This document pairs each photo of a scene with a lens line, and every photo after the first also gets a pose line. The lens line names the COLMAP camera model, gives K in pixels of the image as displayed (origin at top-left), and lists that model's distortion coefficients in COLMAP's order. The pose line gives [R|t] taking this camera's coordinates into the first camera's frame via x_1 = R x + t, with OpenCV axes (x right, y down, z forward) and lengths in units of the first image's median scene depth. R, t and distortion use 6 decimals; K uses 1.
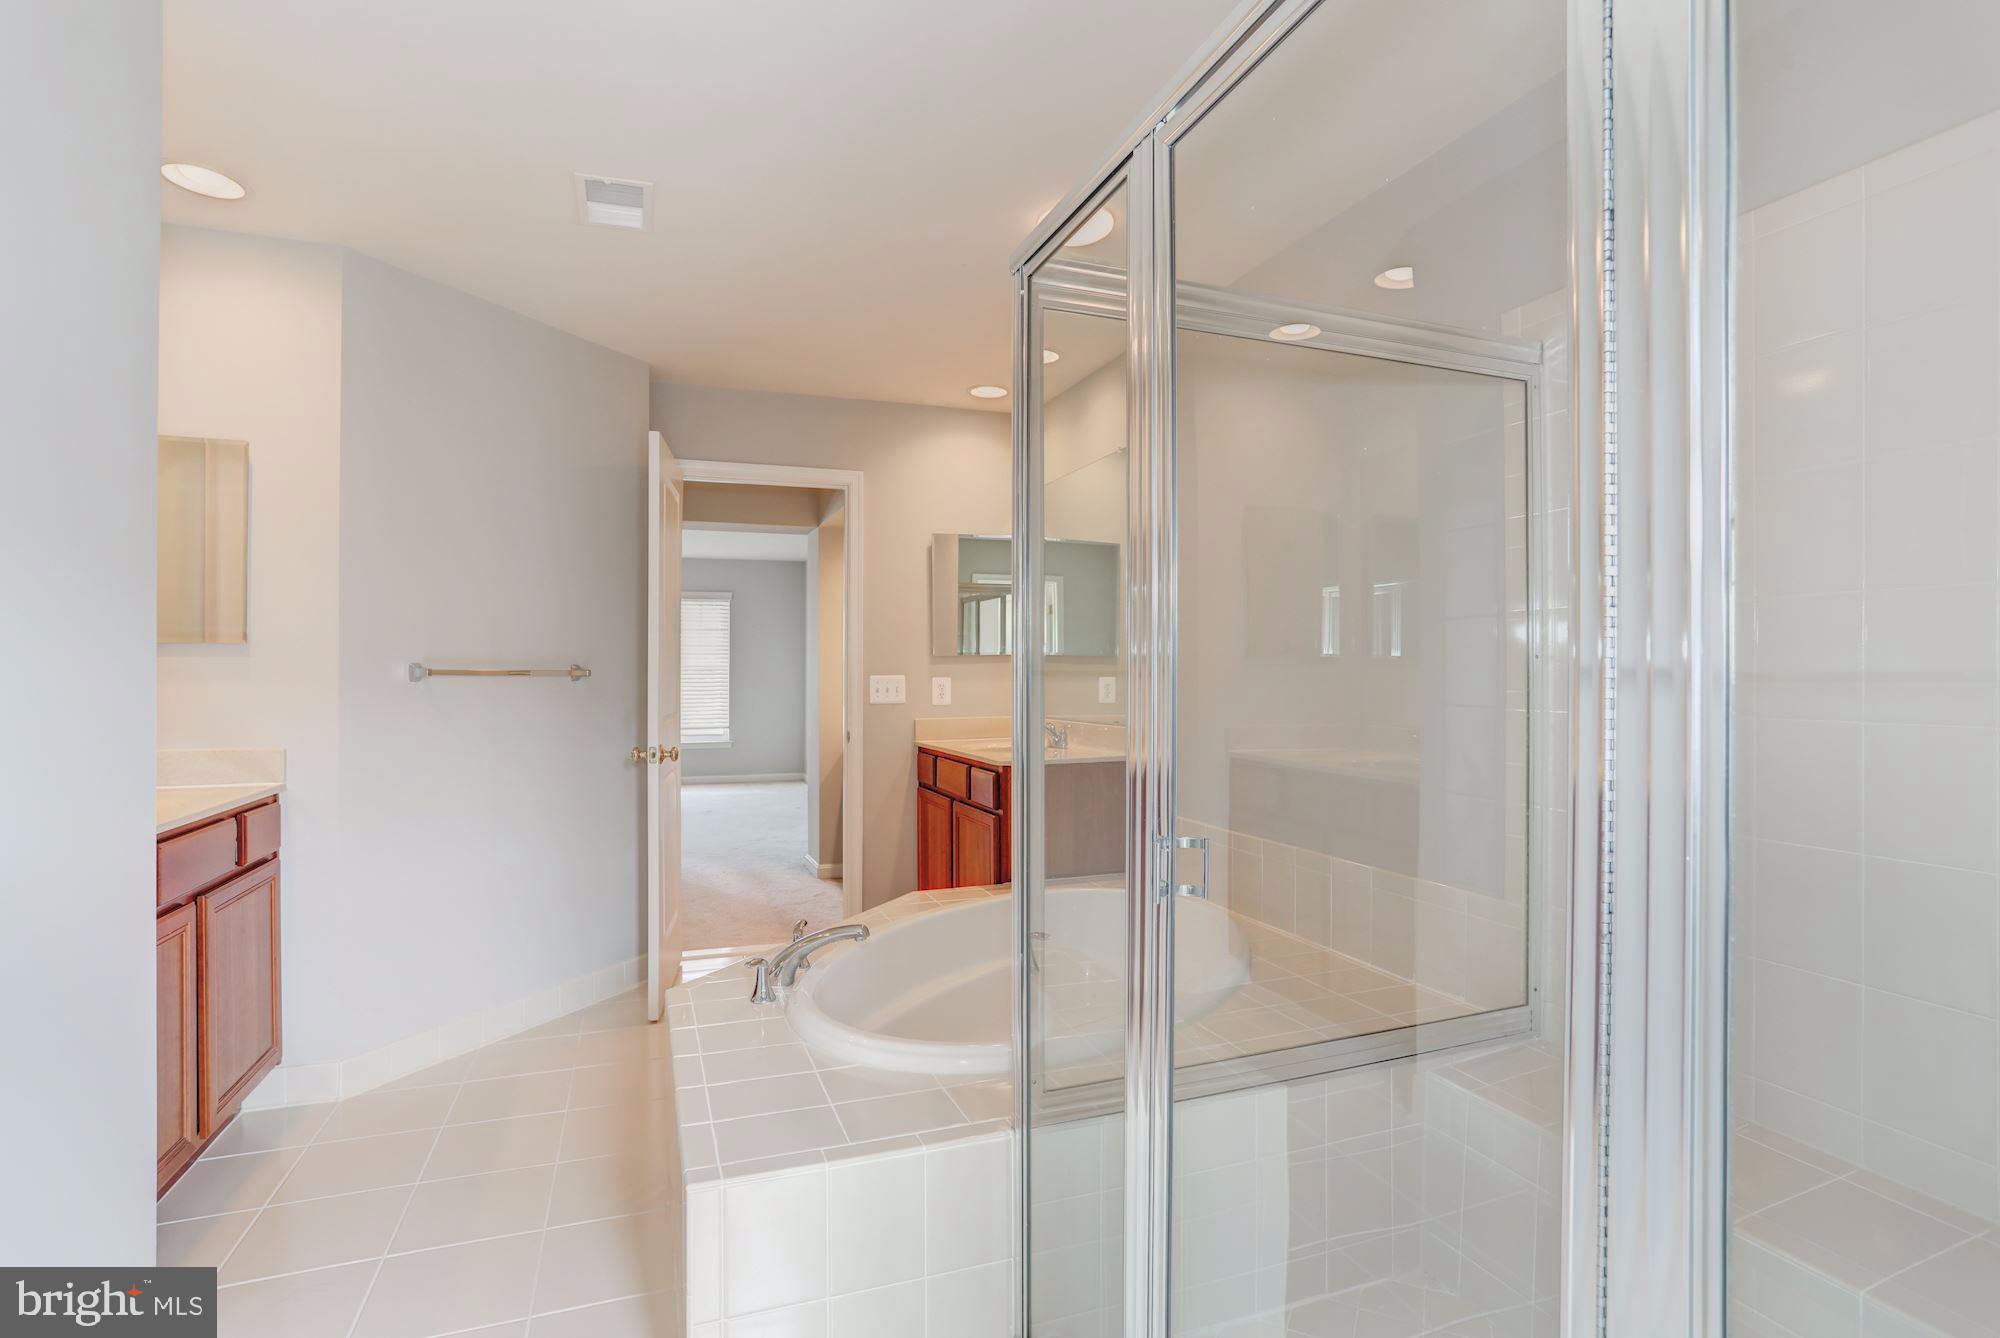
lens RADIAL K [[978.2, 0, 1000.0], [0, 978.2, 669.0], [0, 0, 1]] dist [-0.004532, -0.000279]
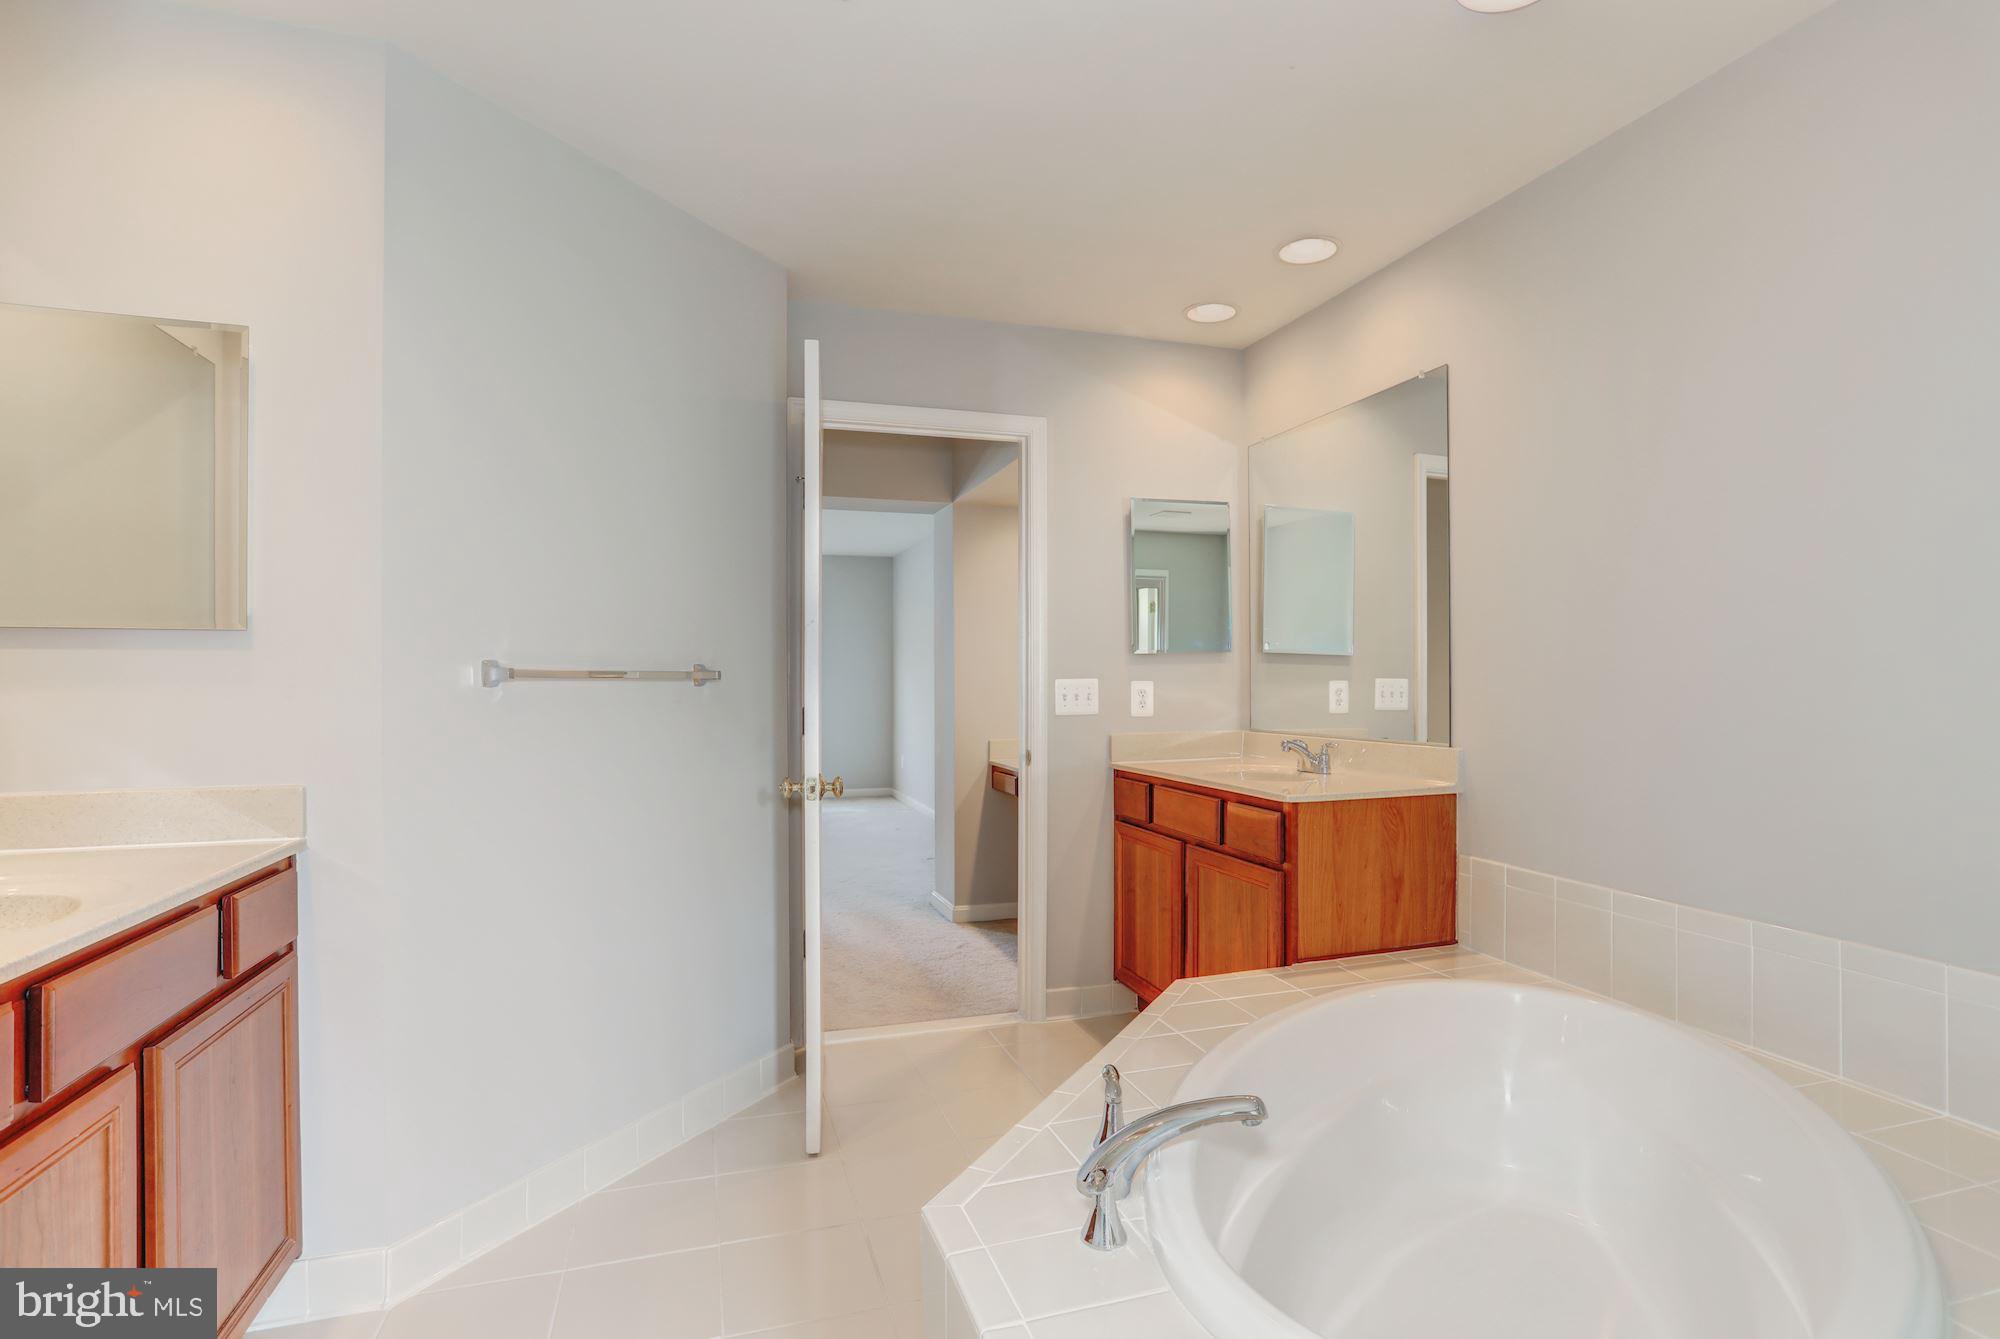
lens RADIAL K [[941.6, 0, 1000.0], [0, 941.6, 669.5], [0, 0, 1]] dist [-0.037375, 0.015625]
pose [[0.999652, -0.003154, -0.026201, -0.180327], [0.002946, 0.999964, -0.008009, 0.005602], [0.026226, 0.007929, 0.999625, 0.283436]]
